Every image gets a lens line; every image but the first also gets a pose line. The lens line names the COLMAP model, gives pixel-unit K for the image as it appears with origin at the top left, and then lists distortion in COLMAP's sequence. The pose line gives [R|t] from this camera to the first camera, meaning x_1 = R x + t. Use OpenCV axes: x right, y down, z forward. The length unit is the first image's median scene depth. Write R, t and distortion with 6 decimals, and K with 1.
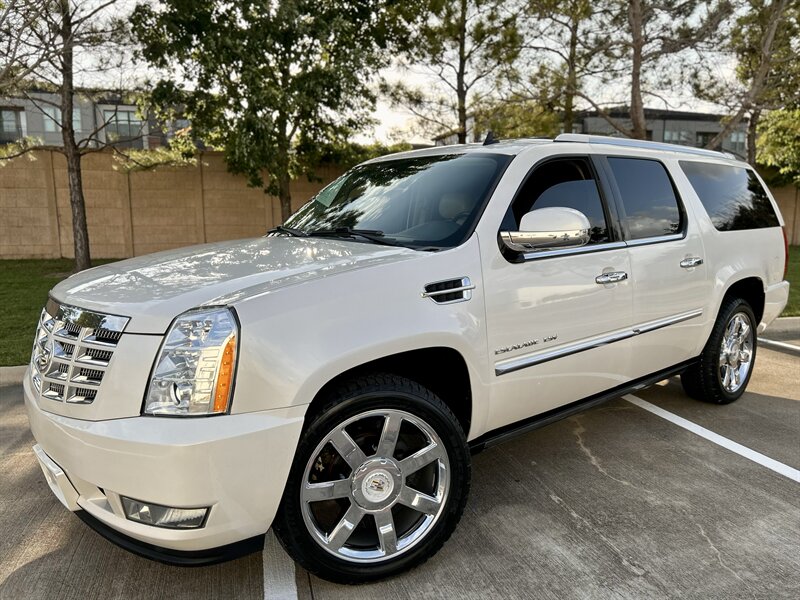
lens RADIAL K [[677.5, 0, 409.8], [0, 677.5, 310.5], [0, 0, 1]] dist [0.021785, -0.003410]
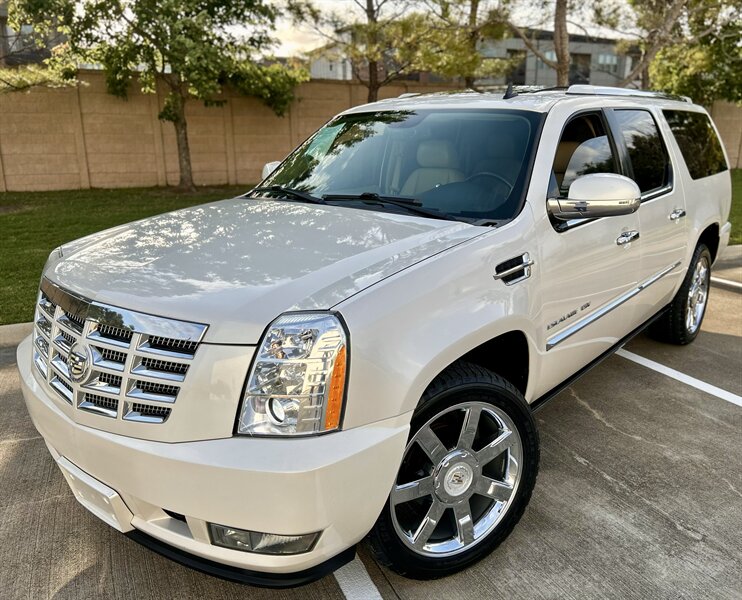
lens RADIAL K [[671.5, 0, 378.8], [0, 671.5, 303.1], [0, 0, 1]] dist [0.009794, 0.013887]
pose [[0.986123, -0.039738, 0.161191, -0.254531], [0.020895, 0.992918, 0.116948, -0.086495], [-0.164697, -0.111957, 0.979970, 0.096709]]
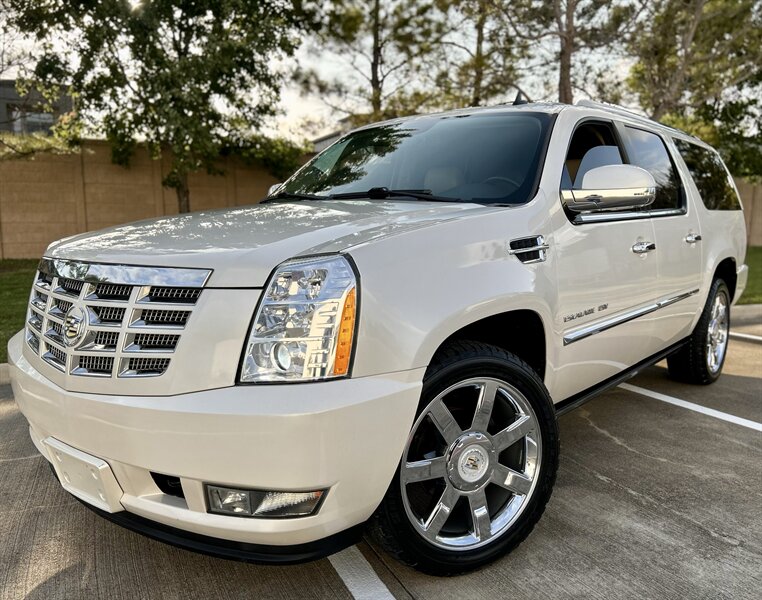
lens RADIAL K [[696.1, 0, 377.8], [0, 696.1, 322.5], [0, 0, 1]] dist [0.013790, 0.010496]
pose [[0.986966, -0.016776, 0.160054, -0.265896], [0.017503, 0.999842, -0.003131, 0.061789], [-0.159976, 0.005892, 0.987103, 0.096225]]
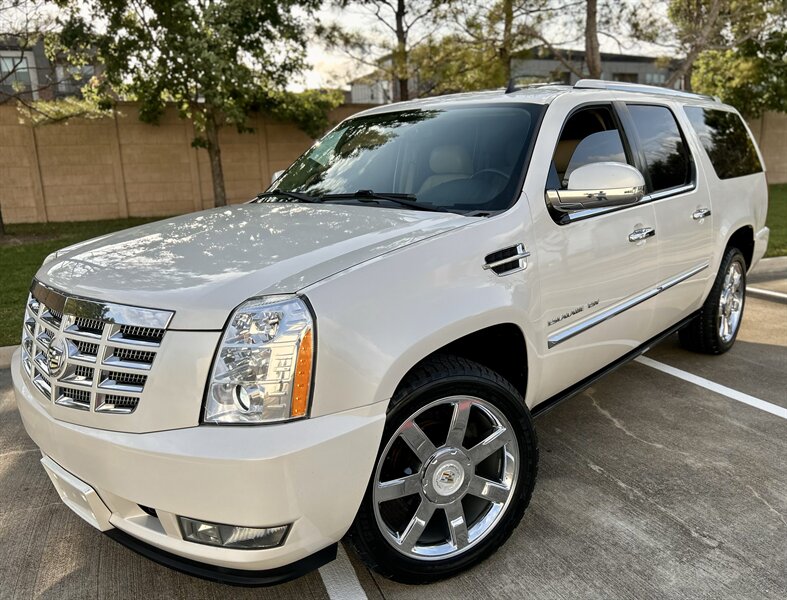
lens RADIAL K [[679.2, 0, 391.7], [0, 679.2, 318.1], [0, 0, 1]] dist [0.013962, 0.007469]
pose [[0.993179, -0.050230, 0.105229, -0.176522], [0.041052, 0.995306, 0.087643, -0.034076], [-0.109137, -0.082725, 0.990578, 0.097937]]
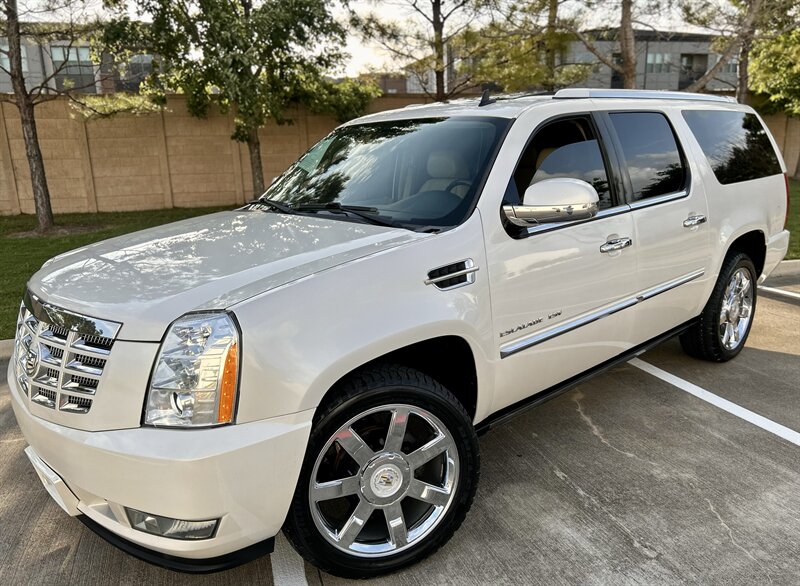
lens RADIAL K [[692.6, 0, 393.0], [0, 692.6, 315.2], [0, 0, 1]] dist [0.023985, -0.009818]
pose [[0.999385, -0.032063, 0.014221, -0.037332], [0.030476, 0.994478, 0.100425, -0.065869], [-0.017362, -0.099930, 0.994843, 0.027631]]
